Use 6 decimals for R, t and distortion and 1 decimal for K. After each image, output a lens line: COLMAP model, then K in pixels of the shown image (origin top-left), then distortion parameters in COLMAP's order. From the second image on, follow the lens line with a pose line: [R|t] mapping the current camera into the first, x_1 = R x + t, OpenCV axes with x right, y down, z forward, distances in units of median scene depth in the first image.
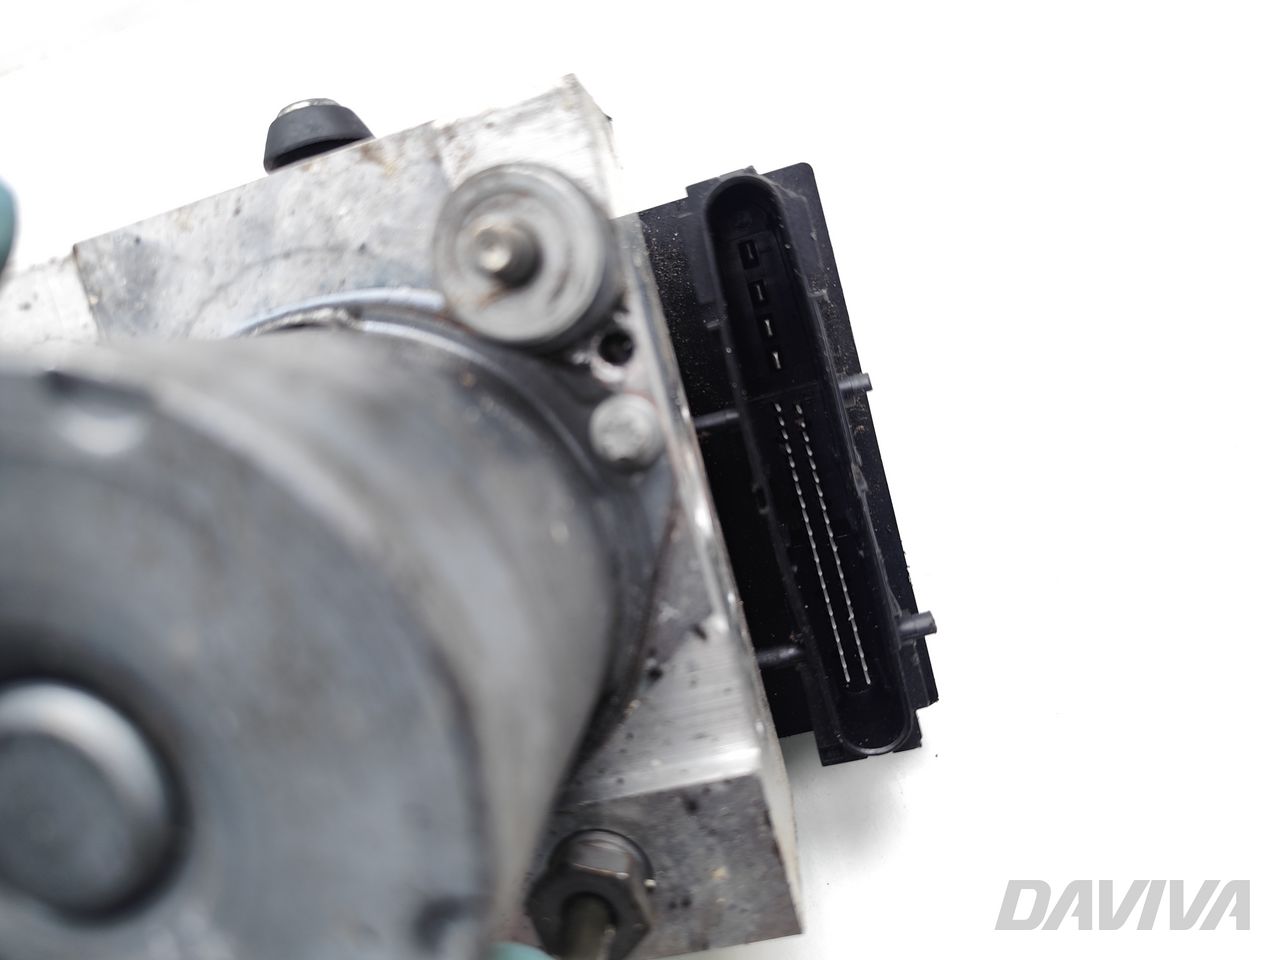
lens RADIAL K [[937.5, 0, 636.4], [0, 937.5, 476.3], [0, 0, 1]] dist [-0.046549, -0.005845]
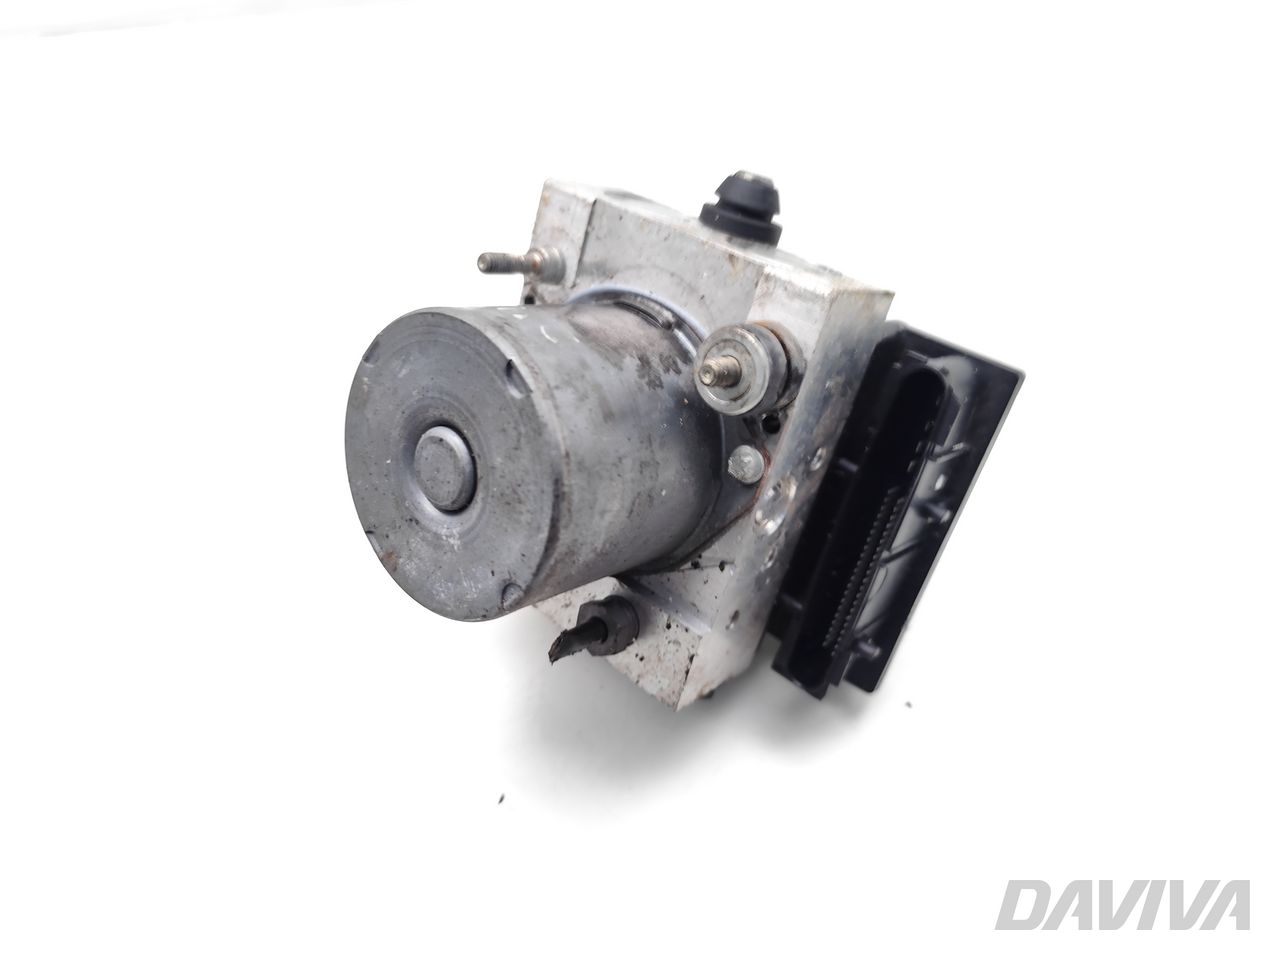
lens RADIAL K [[937.5, 0, 630.6], [0, 937.5, 482.8], [0, 0, 1]] dist [-0.046549, -0.005845]
pose [[0.708565, 0.646562, -0.282652, 0.375009], [-0.533652, 0.753067, 0.384844, -0.611574], [0.461682, -0.121849, 0.878637, -0.760338]]
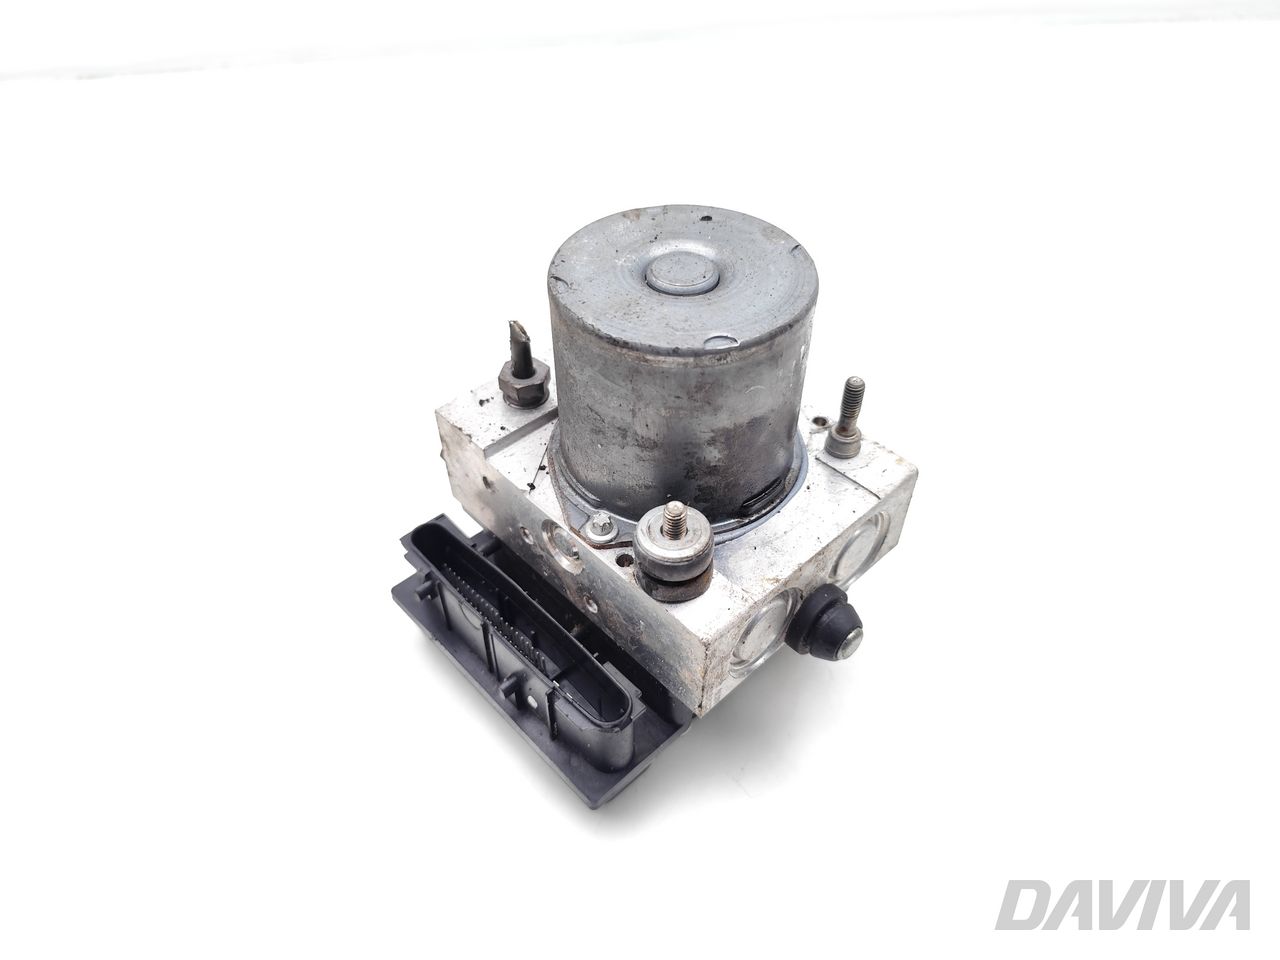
lens RADIAL K [[937.5, 0, 637.8], [0, 937.5, 489.6], [0, 0, 1]] dist [-0.046549, -0.005845]
pose [[-0.878986, 0.409182, -0.244855, 0.398650], [-0.476342, -0.729818, 0.490371, -1.055958], [0.021952, 0.547664, 0.836411, -0.837661]]
